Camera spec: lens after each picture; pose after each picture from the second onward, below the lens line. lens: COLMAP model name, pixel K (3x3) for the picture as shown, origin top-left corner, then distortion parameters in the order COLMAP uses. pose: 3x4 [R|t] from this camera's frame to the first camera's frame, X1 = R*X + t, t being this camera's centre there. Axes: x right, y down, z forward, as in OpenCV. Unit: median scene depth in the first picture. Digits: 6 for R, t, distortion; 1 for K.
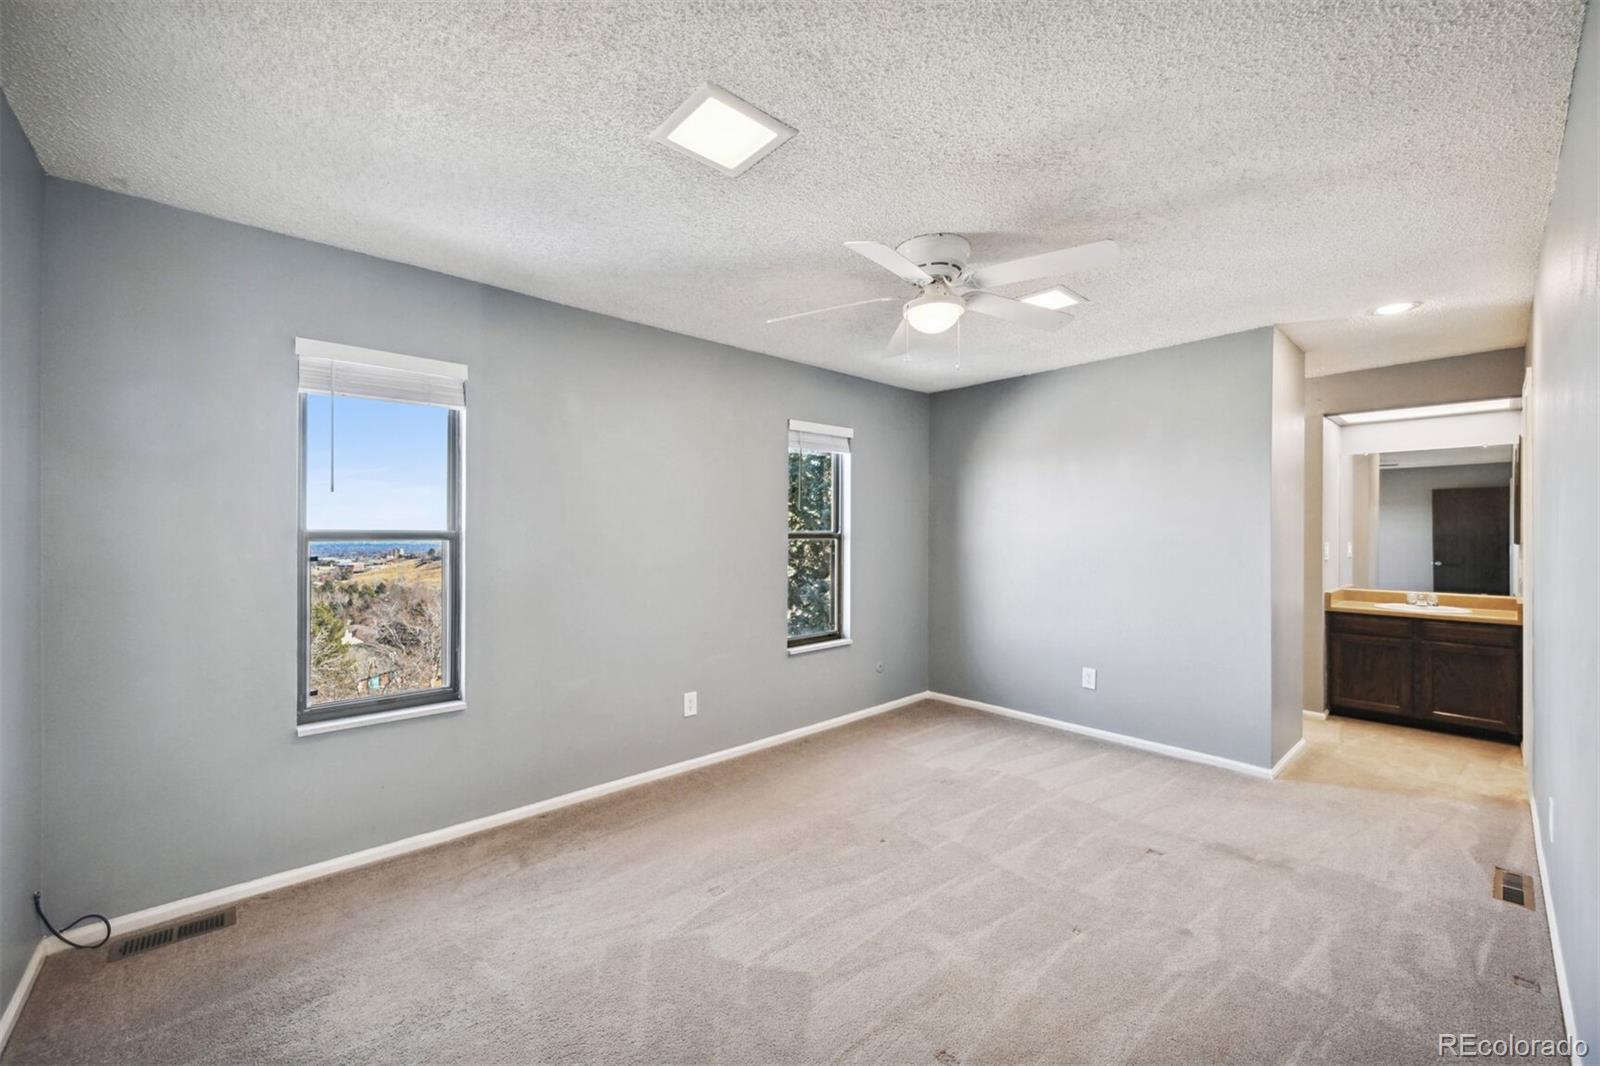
lens RADIAL K [[634.8, 0, 795.7], [0, 634.8, 535.4], [0, 0, 1]] dist [-0.001985, -0.000207]
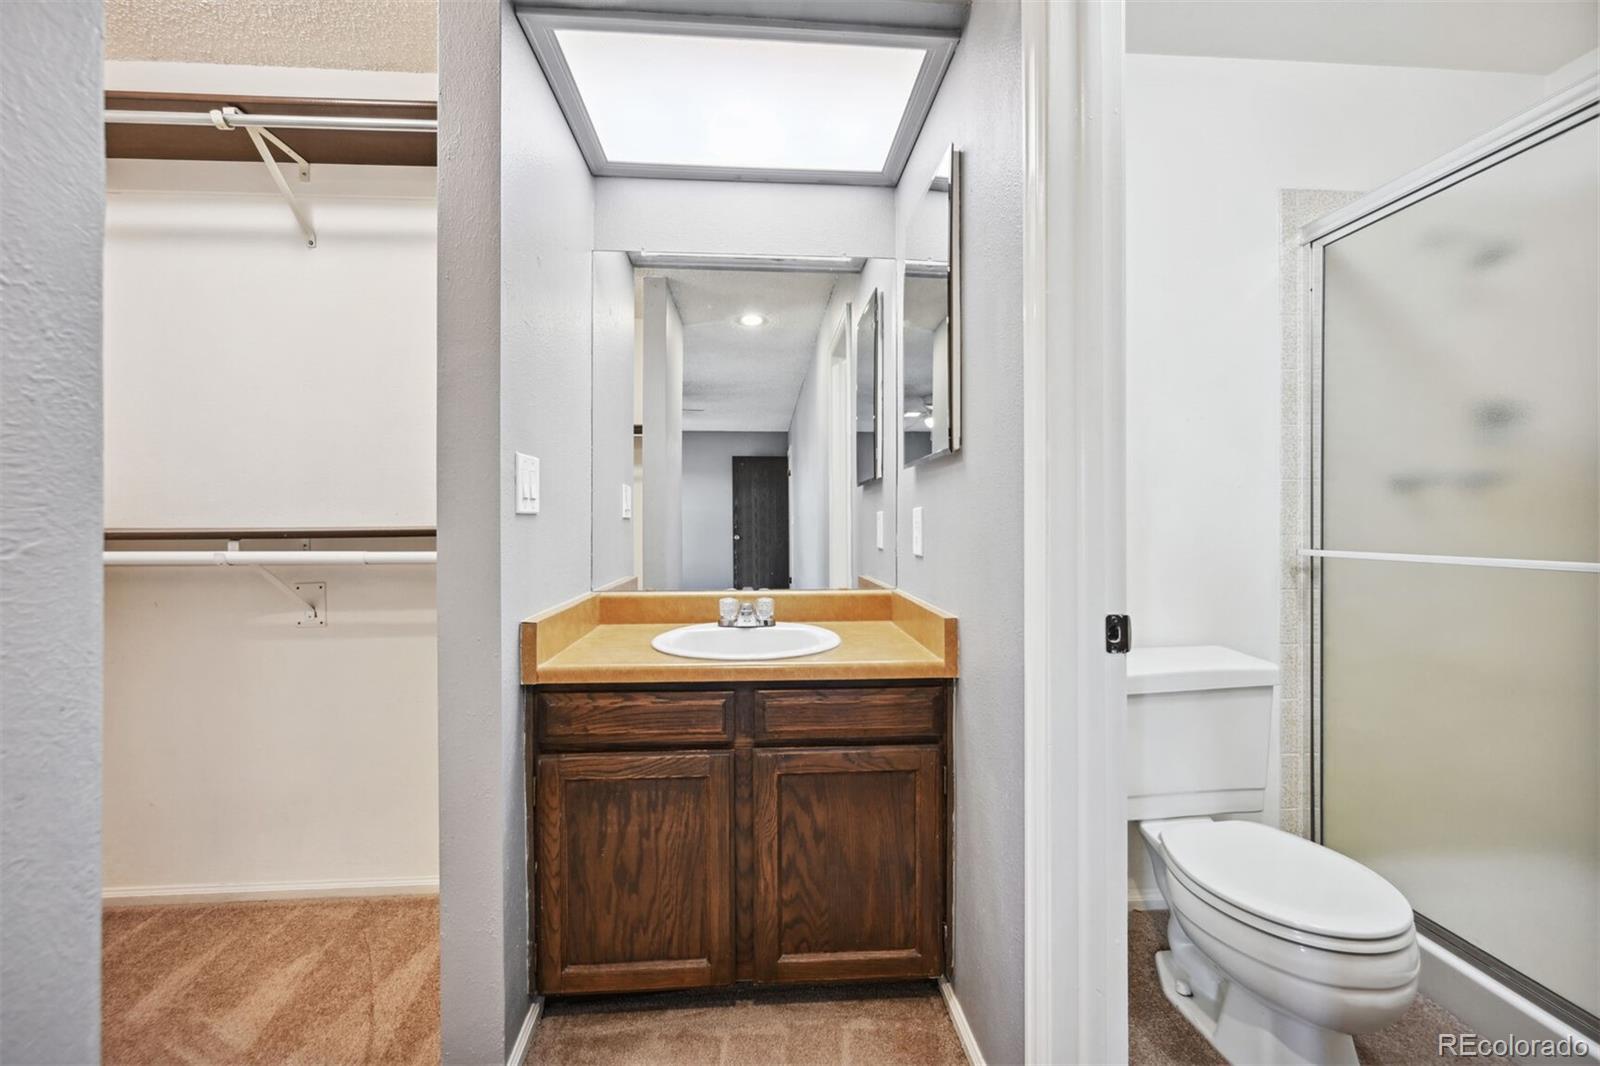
lens RADIAL K [[634.8, 0, 802.7], [0, 634.8, 528.9], [0, 0, 1]] dist [-0.001985, -0.000207]
pose [[0.611436, -0.008158, 0.791252, 0.695390], [0.000424, 0.999950, 0.009982, 0.044218], [-0.791294, -0.005767, 0.611409, 0.729293]]
